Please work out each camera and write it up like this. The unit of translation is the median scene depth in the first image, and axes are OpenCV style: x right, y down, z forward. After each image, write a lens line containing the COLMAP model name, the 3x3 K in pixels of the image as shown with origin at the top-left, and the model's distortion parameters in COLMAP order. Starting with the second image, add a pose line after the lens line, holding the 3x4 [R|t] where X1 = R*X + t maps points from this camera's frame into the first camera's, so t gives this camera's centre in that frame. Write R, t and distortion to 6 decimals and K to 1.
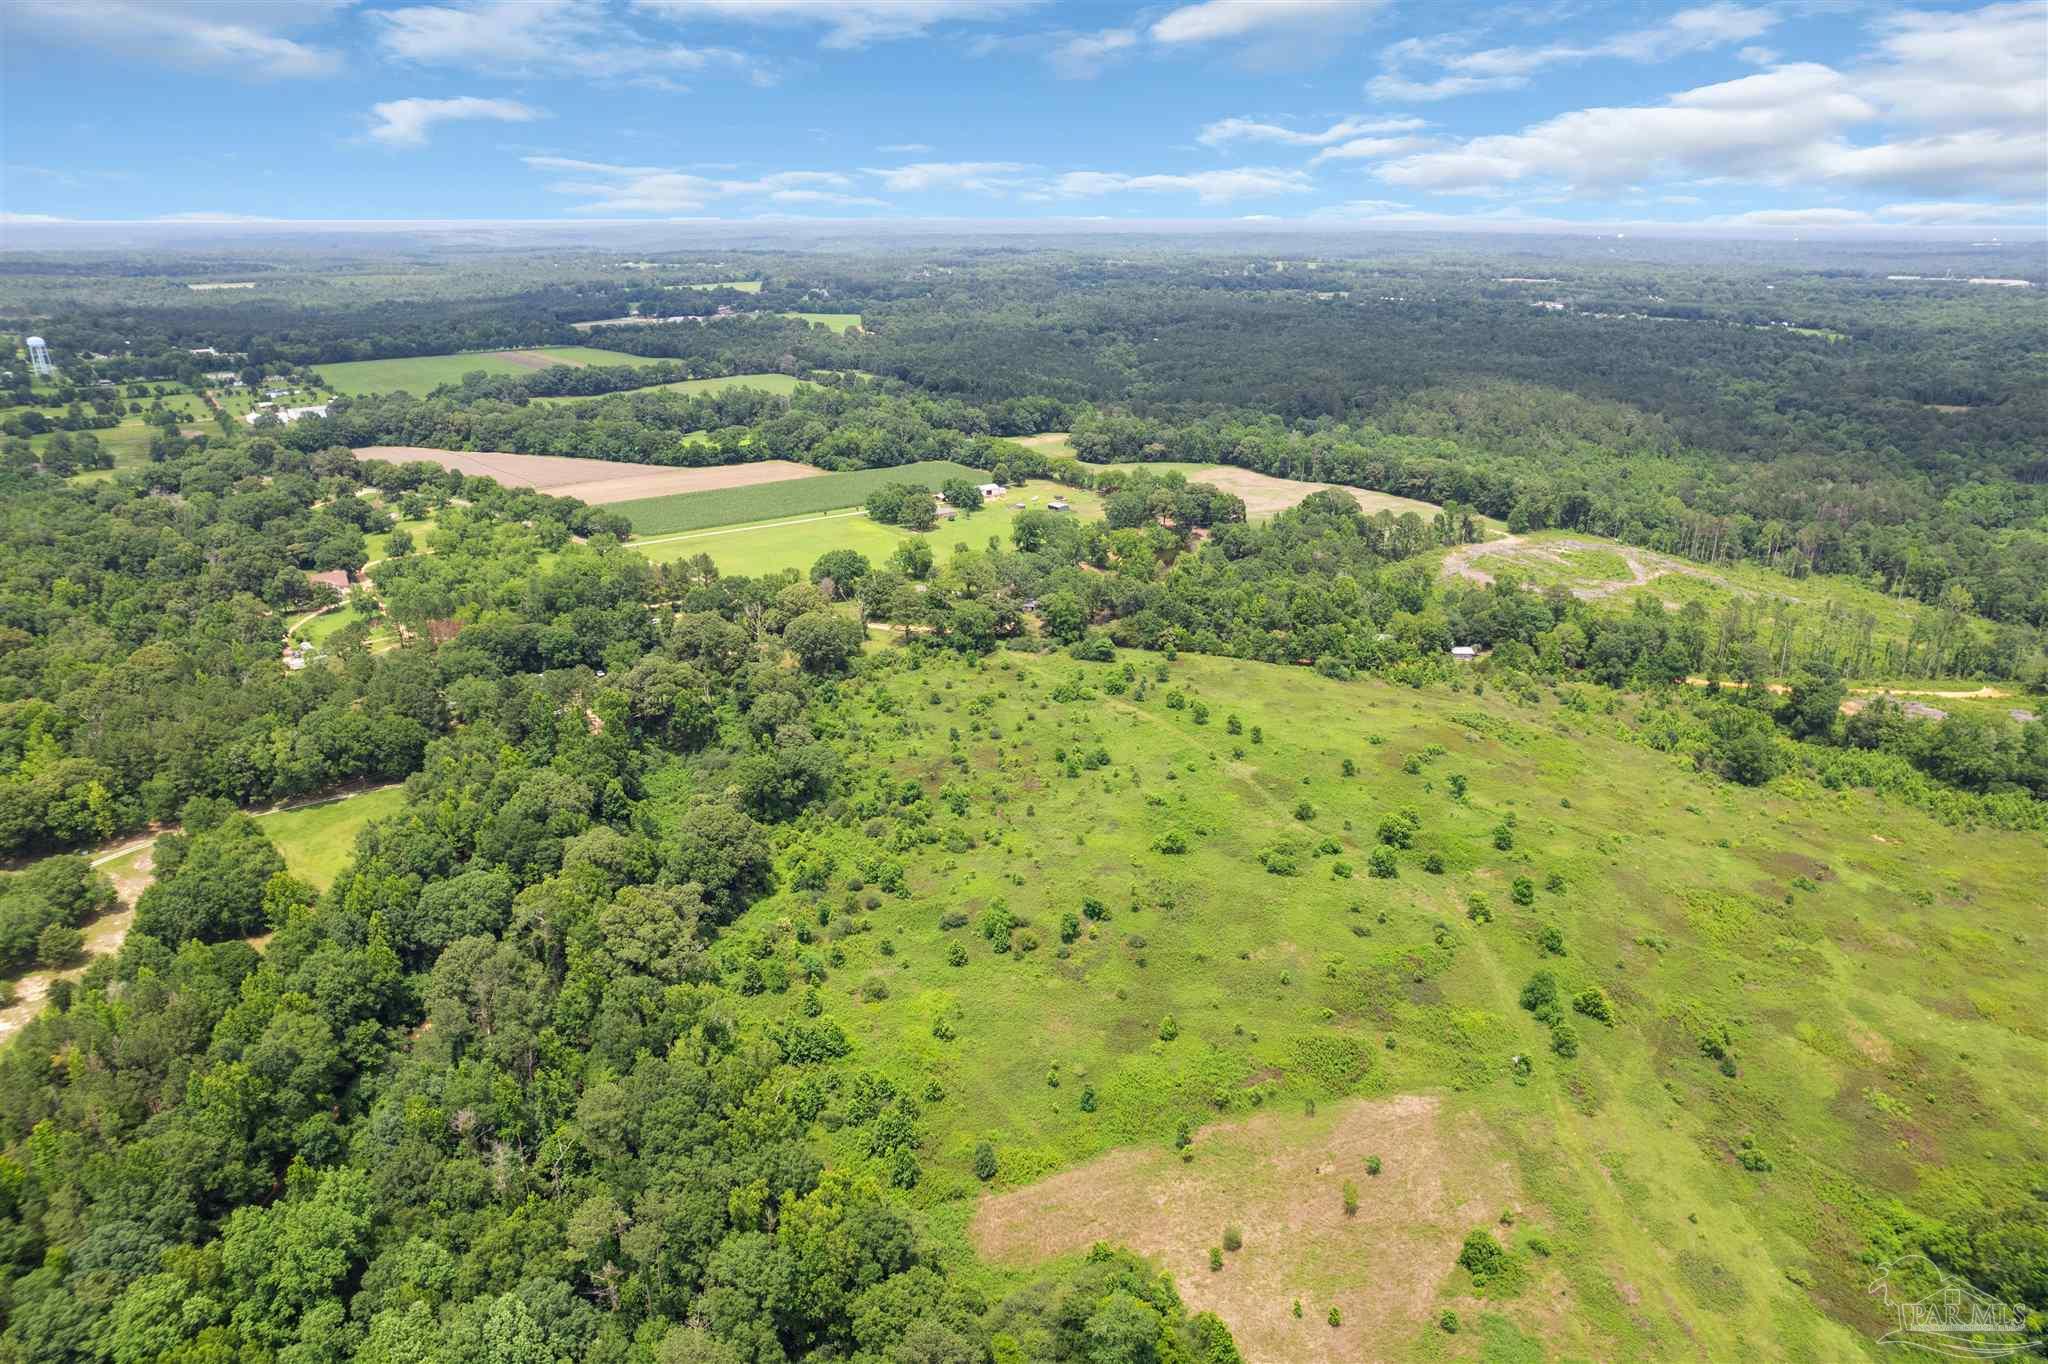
lens RADIAL K [[1304.7, 0, 1029.4], [0, 1304.7, 679.9], [0, 0, 1]] dist [-0.062444, 0.044642]
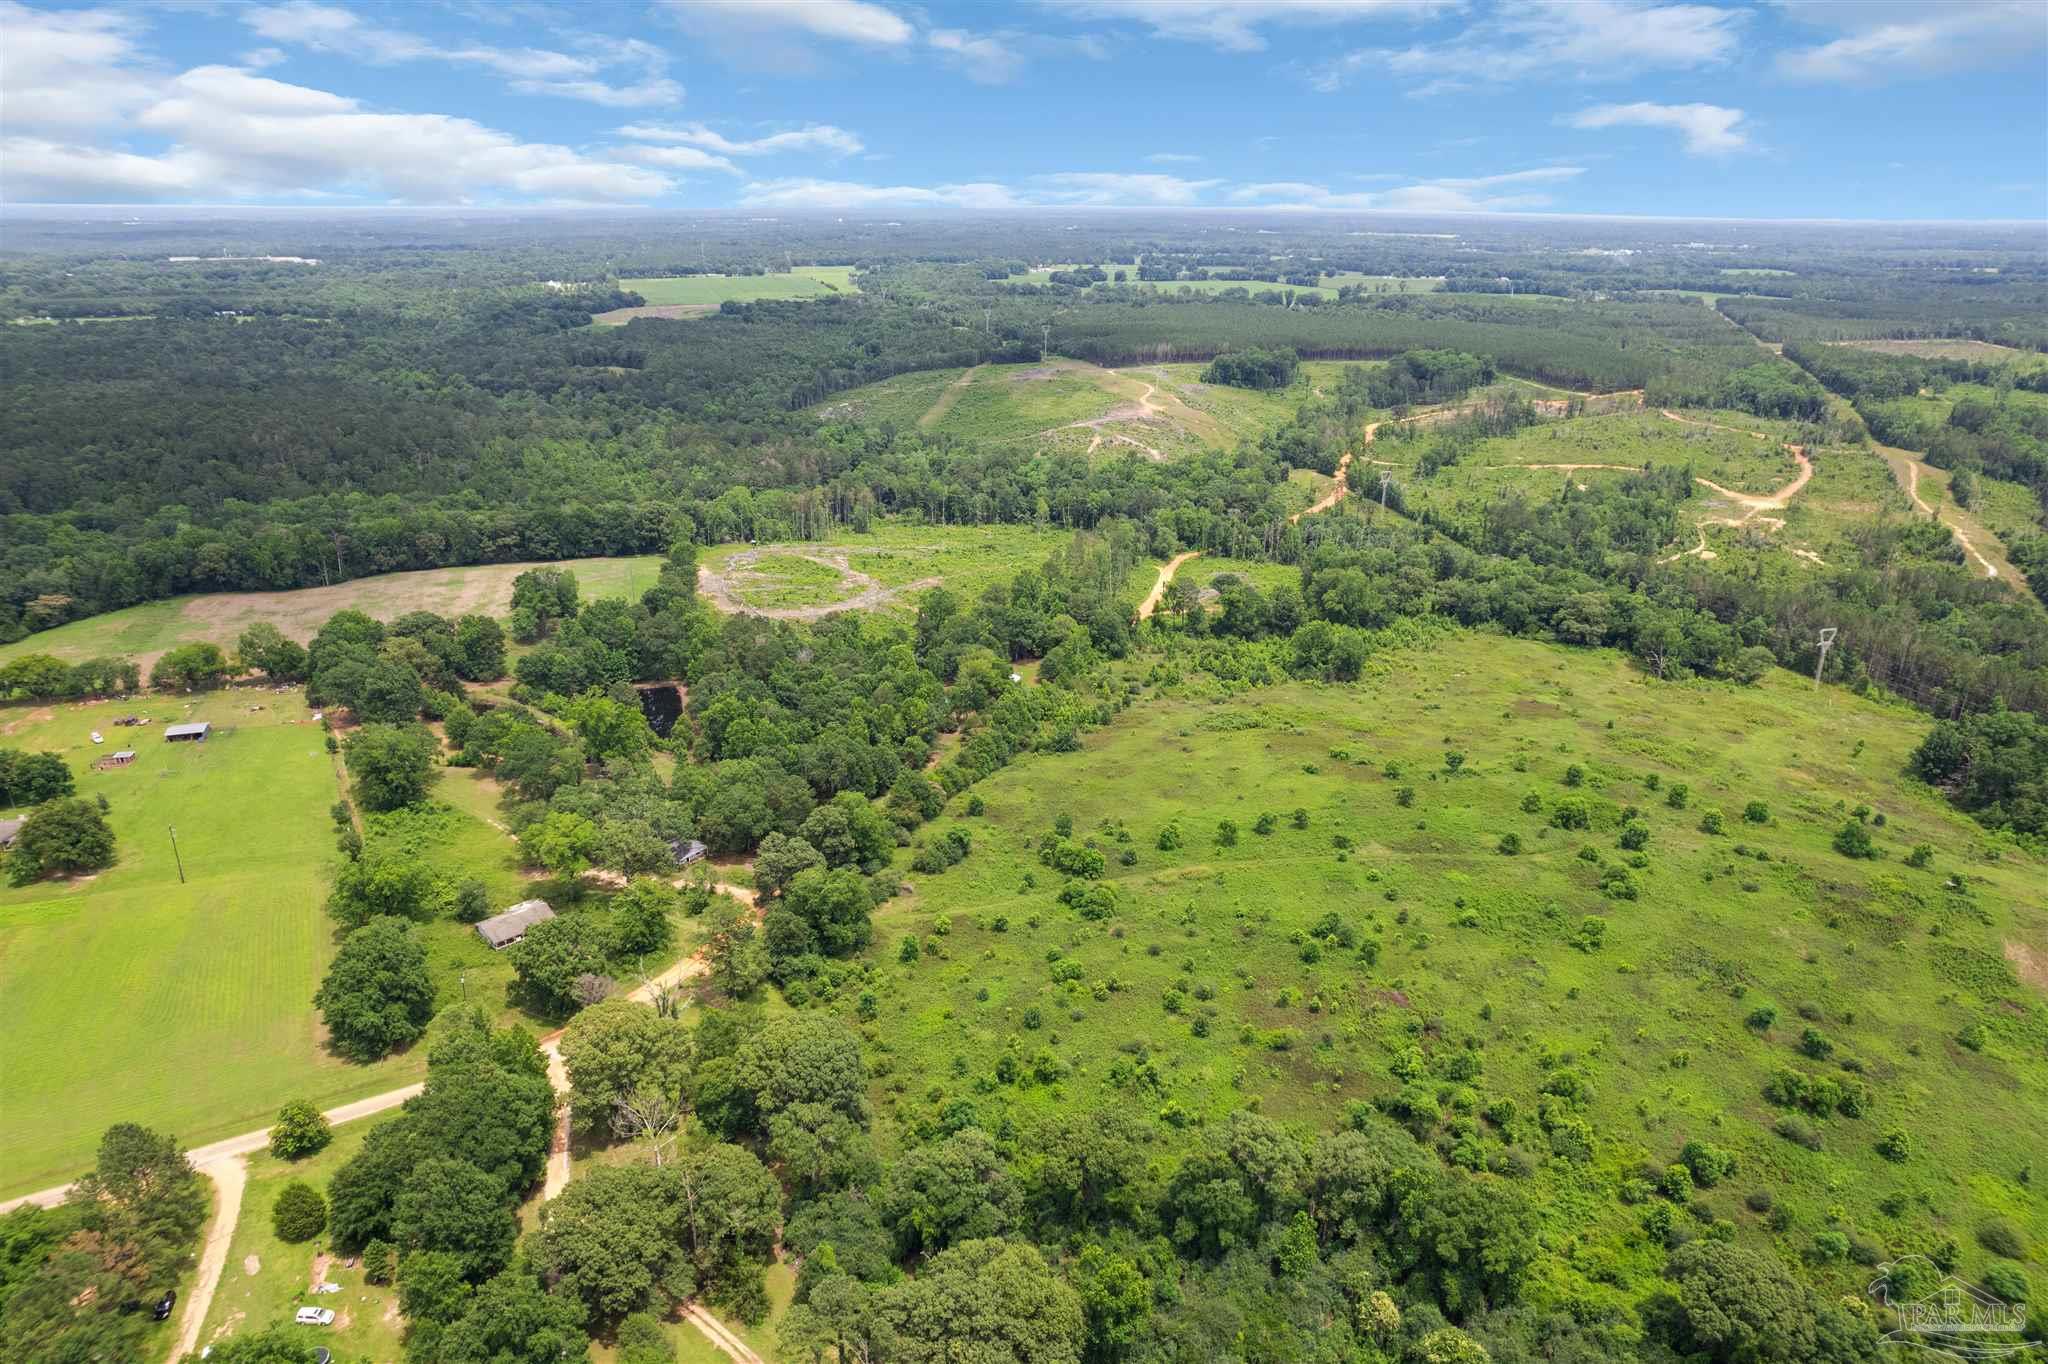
lens RADIAL K [[1304.7, 0, 1029.4], [0, 1304.7, 679.9], [0, 0, 1]] dist [-0.062444, 0.044642]
pose [[0.322798, -0.332218, 0.886247, -0.518684], [0.318194, 0.919962, 0.228960, -0.250304], [-0.891378, 0.208090, 0.402671, 0.687500]]
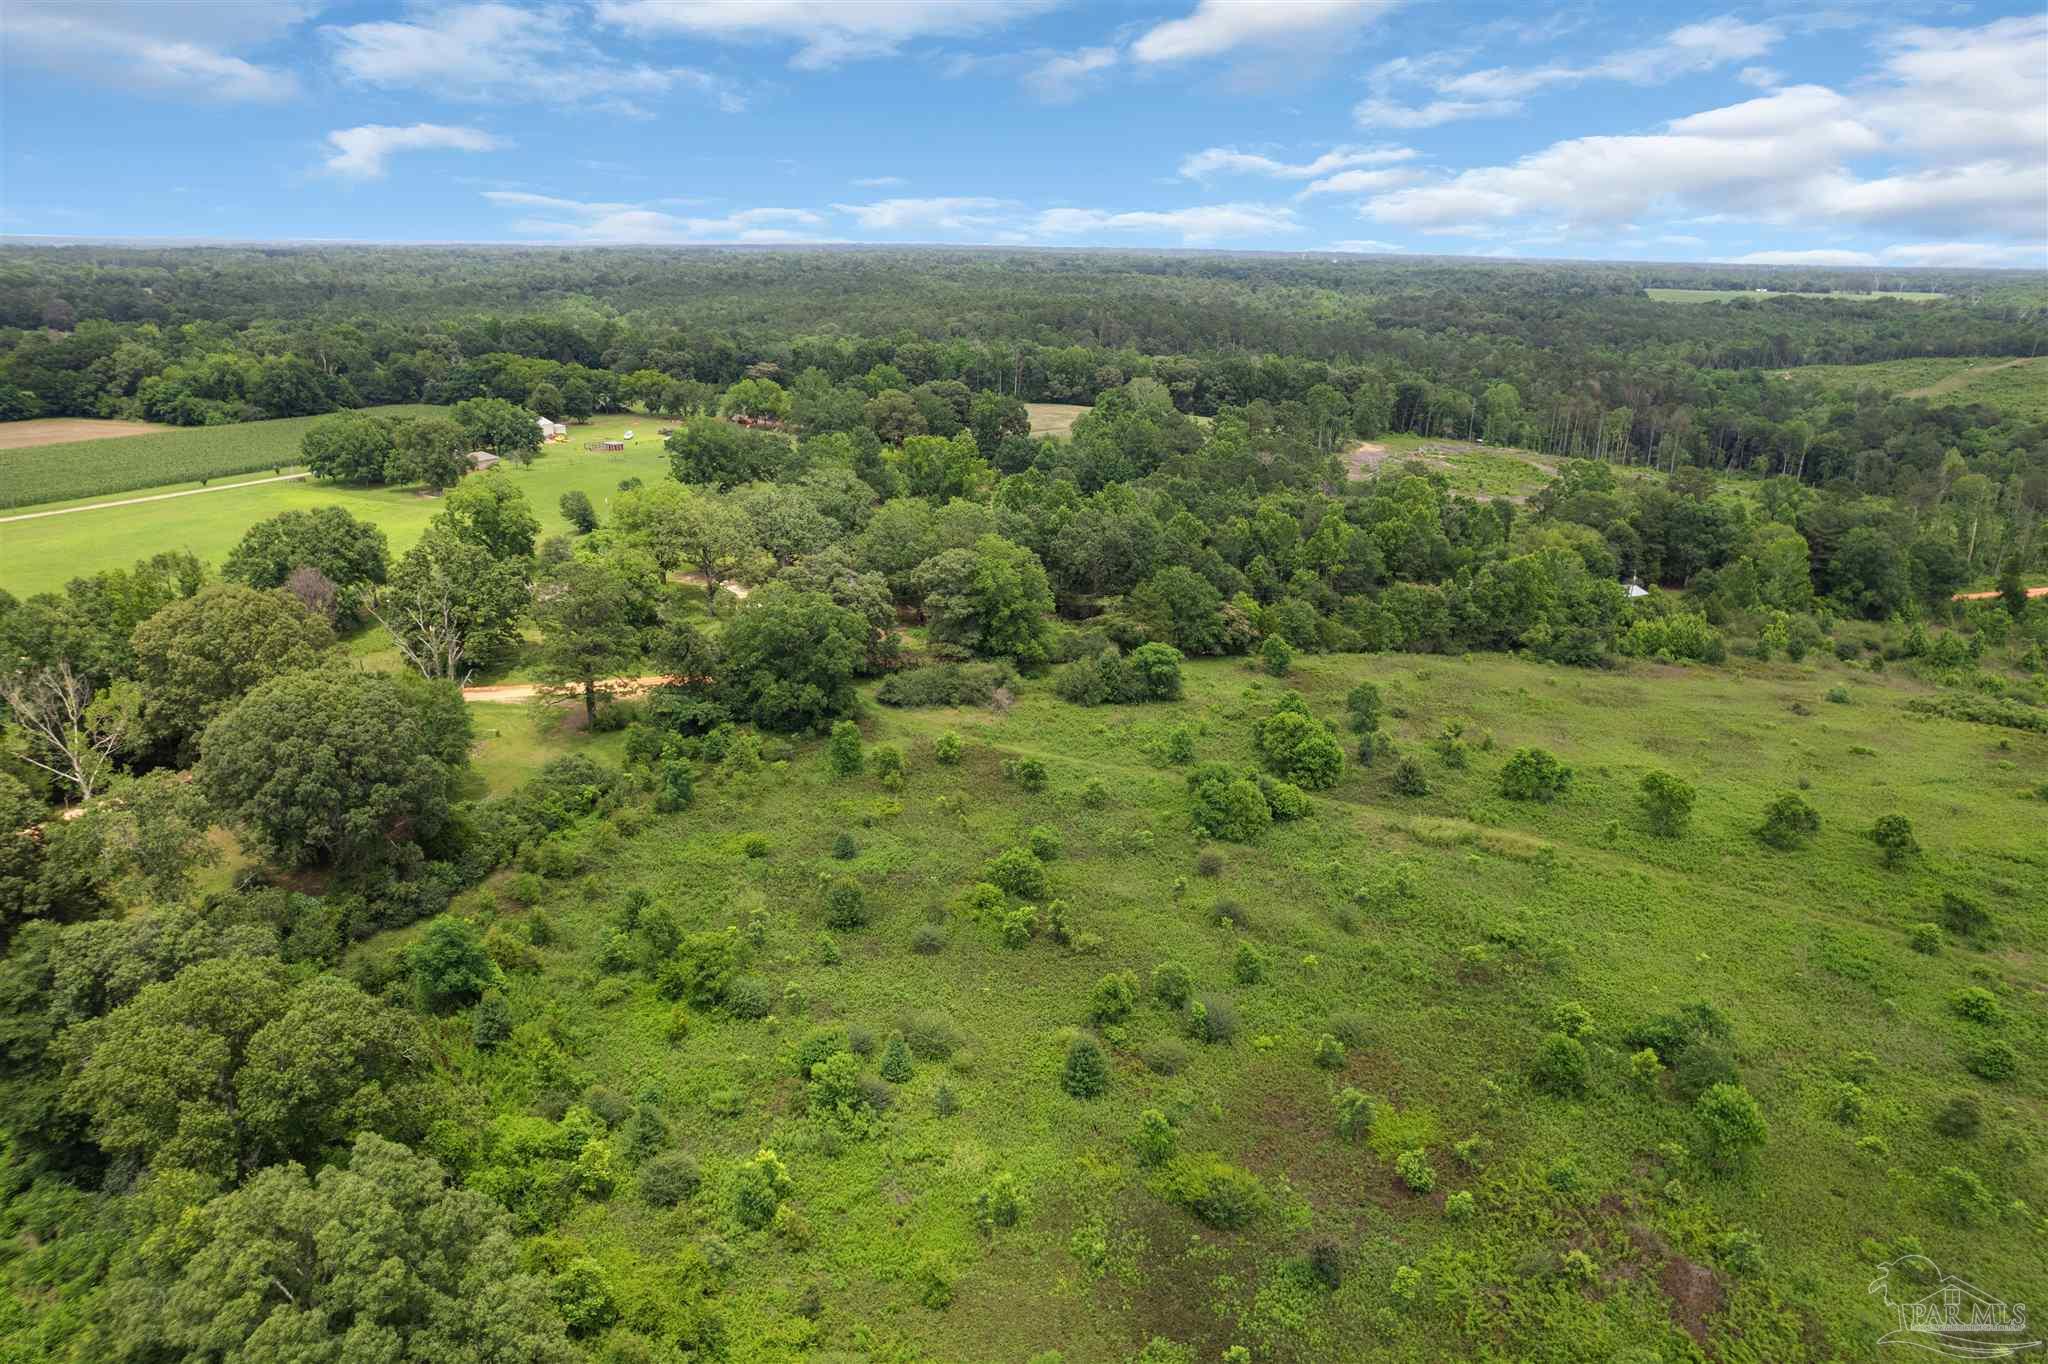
lens RADIAL K [[1304.7, 0, 1029.4], [0, 1304.7, 679.9], [0, 0, 1]] dist [-0.062444, 0.044642]
pose [[0.894945, -0.133220, 0.425824, -0.143009], [0.140469, 0.989979, 0.014497, -0.032026], [-0.423488, 0.046841, 0.904690, 0.680716]]
